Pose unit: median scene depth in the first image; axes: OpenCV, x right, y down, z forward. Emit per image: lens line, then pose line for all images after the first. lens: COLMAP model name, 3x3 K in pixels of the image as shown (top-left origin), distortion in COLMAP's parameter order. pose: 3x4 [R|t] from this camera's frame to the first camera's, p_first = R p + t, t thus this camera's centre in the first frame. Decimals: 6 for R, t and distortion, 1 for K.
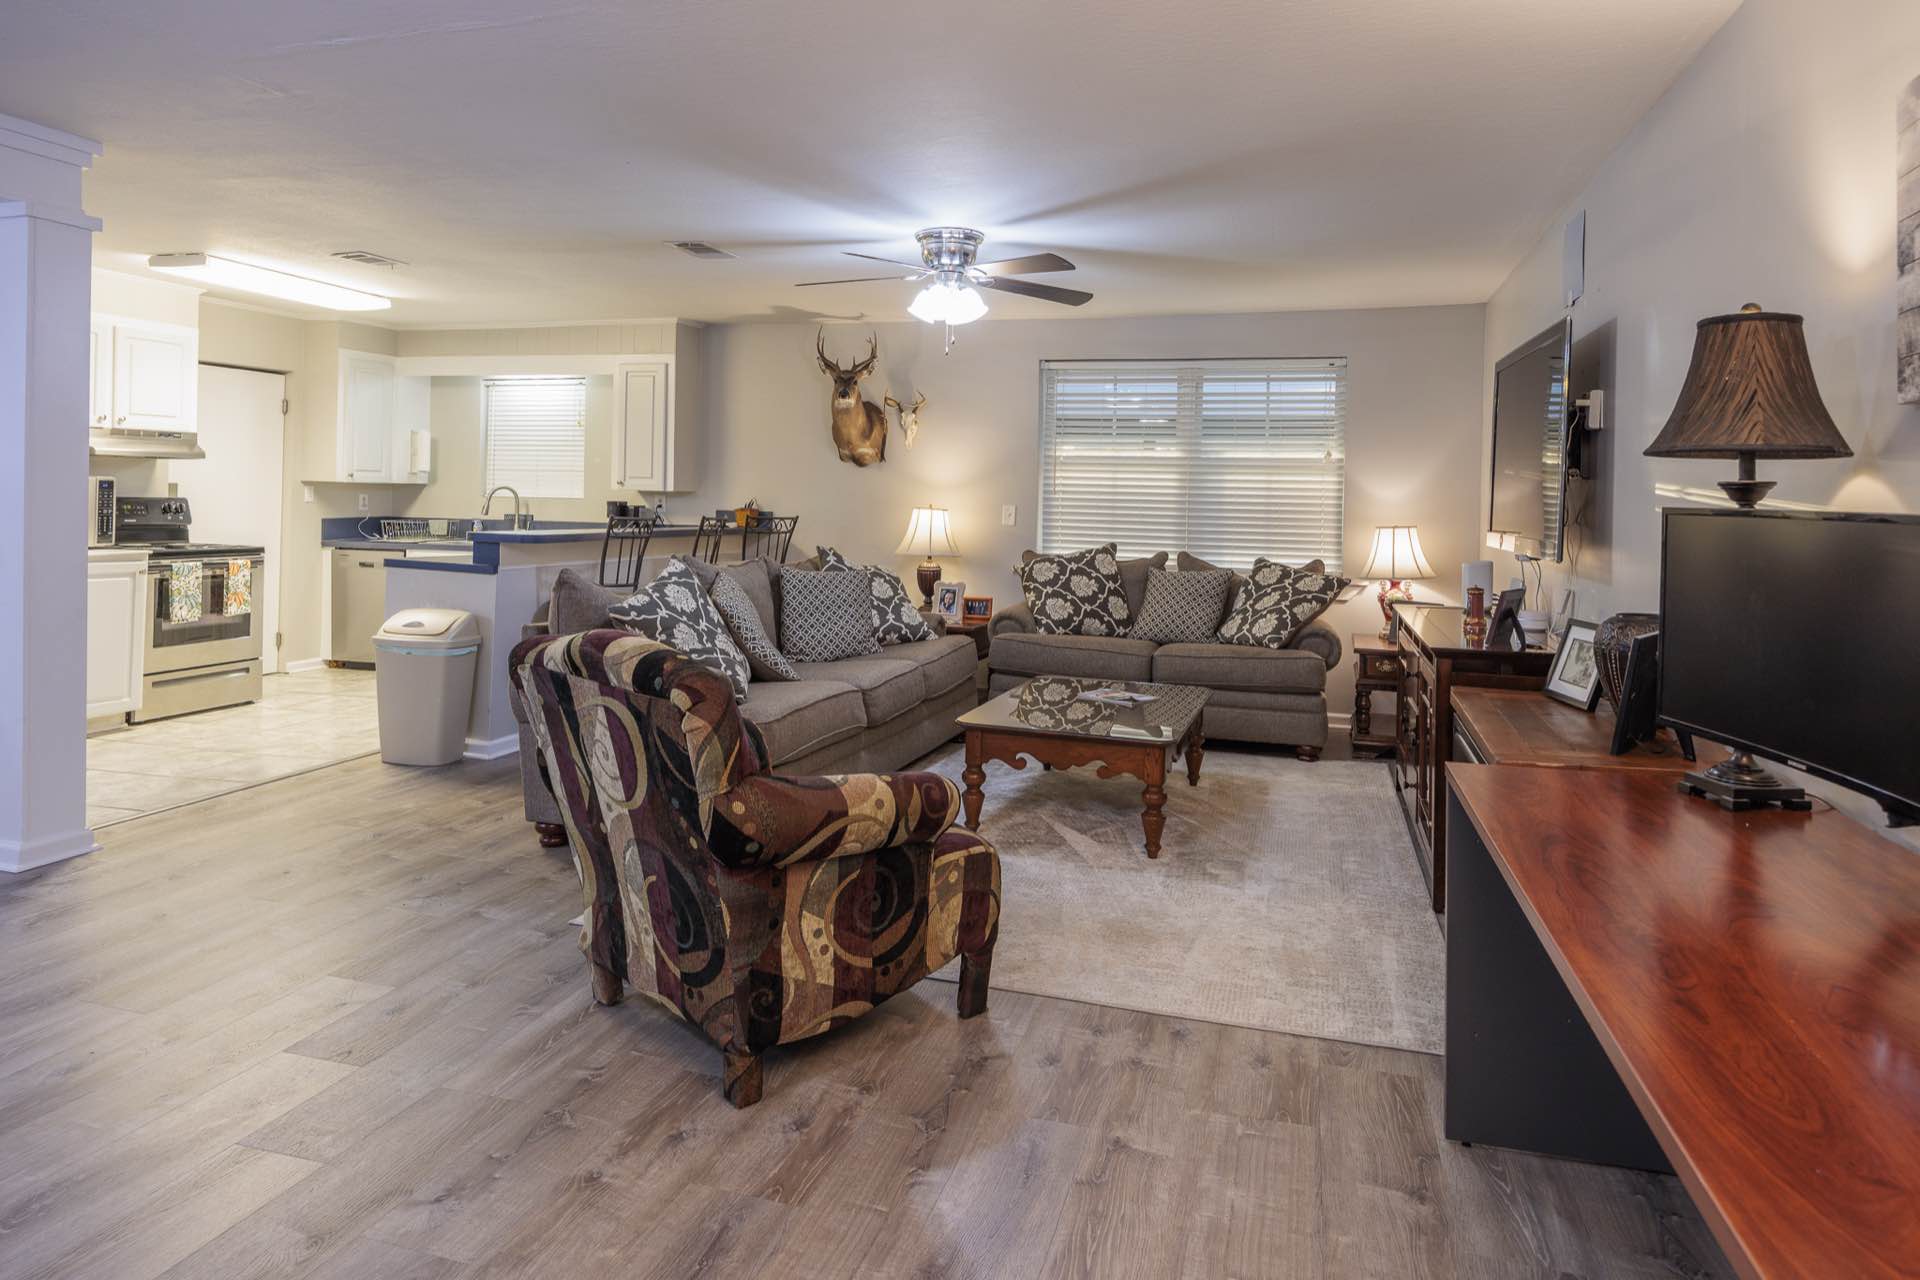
lens RADIAL K [[1137.3, 0, 935.8], [0, 1137.3, 530.4], [0, 0, 1]] dist [0.002692, -0.001333]
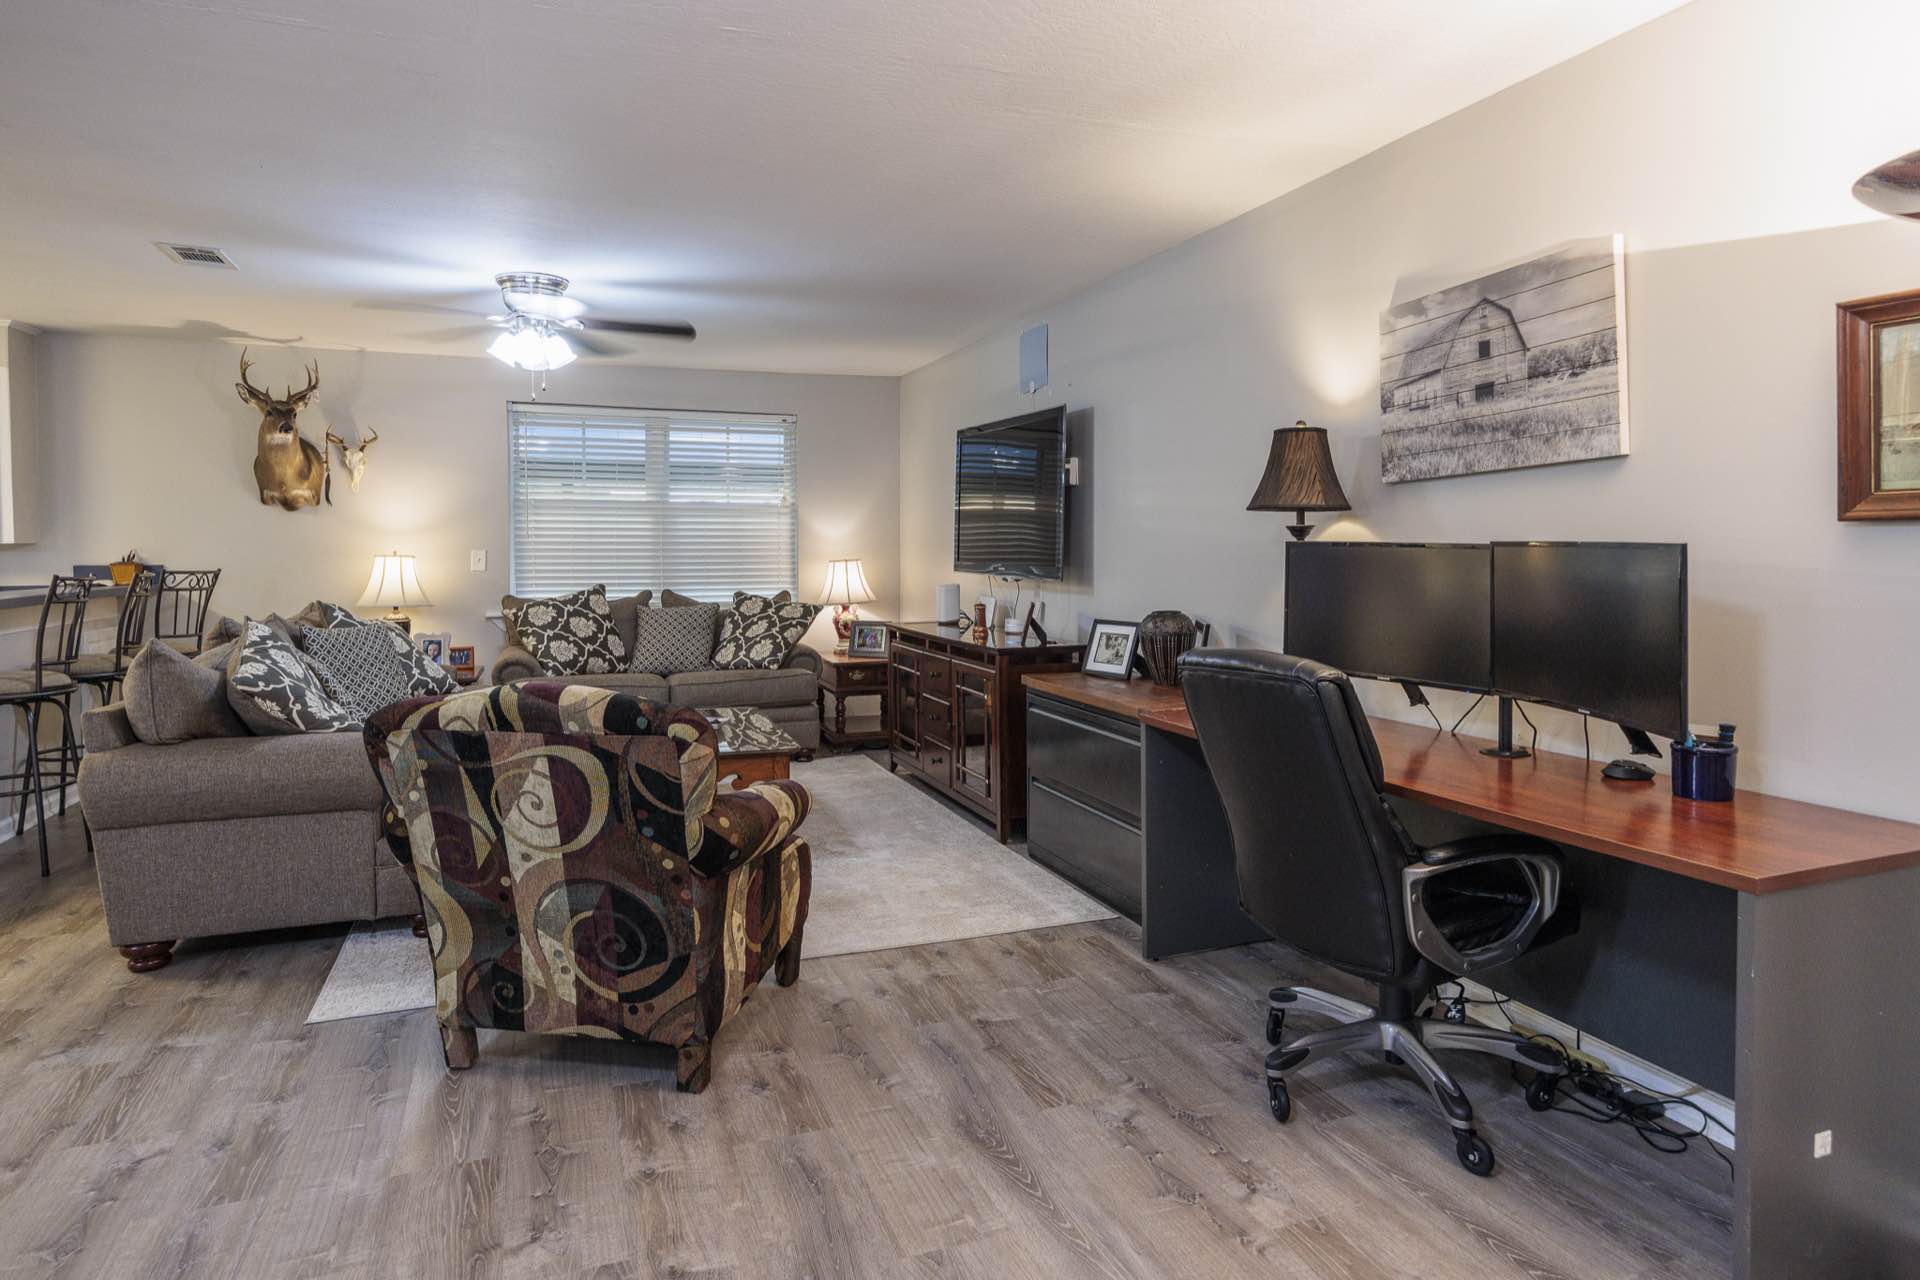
lens RADIAL K [[1137.3, 0, 933.1], [0, 1137.3, 615.6], [0, 0, 1]] dist [0.002692, -0.001333]
pose [[0.792551, -0.059776, 0.606868, -0.552695], [0.034291, 0.997978, 0.053518, -0.012515], [-0.608840, -0.021606, 0.792999, -0.017874]]
